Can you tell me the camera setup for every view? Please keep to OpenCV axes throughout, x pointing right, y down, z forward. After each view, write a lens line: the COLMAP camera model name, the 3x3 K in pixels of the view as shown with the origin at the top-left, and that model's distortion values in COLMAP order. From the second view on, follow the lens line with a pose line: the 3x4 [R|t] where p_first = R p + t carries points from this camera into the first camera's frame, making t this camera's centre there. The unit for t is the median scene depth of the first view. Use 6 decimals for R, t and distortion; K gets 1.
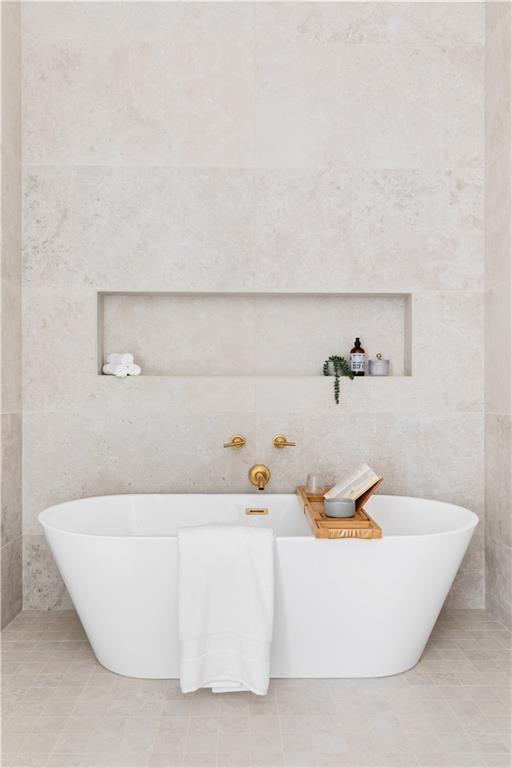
lens RADIAL K [[622.0, 0, 256.0], [0, 622.0, 396.1], [0, 0, 1]] dist [0.010653, 0.001602]
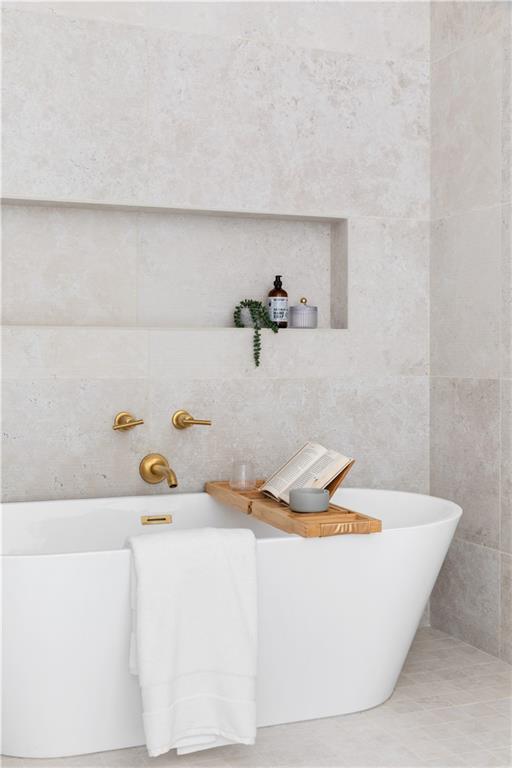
lens RADIAL K [[1030.4, 0, 256.0], [0, 1030.4, 384.0], [0, 0, 1]] dist [-0.014280, 0.005722]
pose [[0.926888, -0.012410, 0.375133, -0.322746], [0.005202, 0.999782, 0.020223, 0.008978], [-0.375302, -0.016793, 0.926751, -0.115739]]
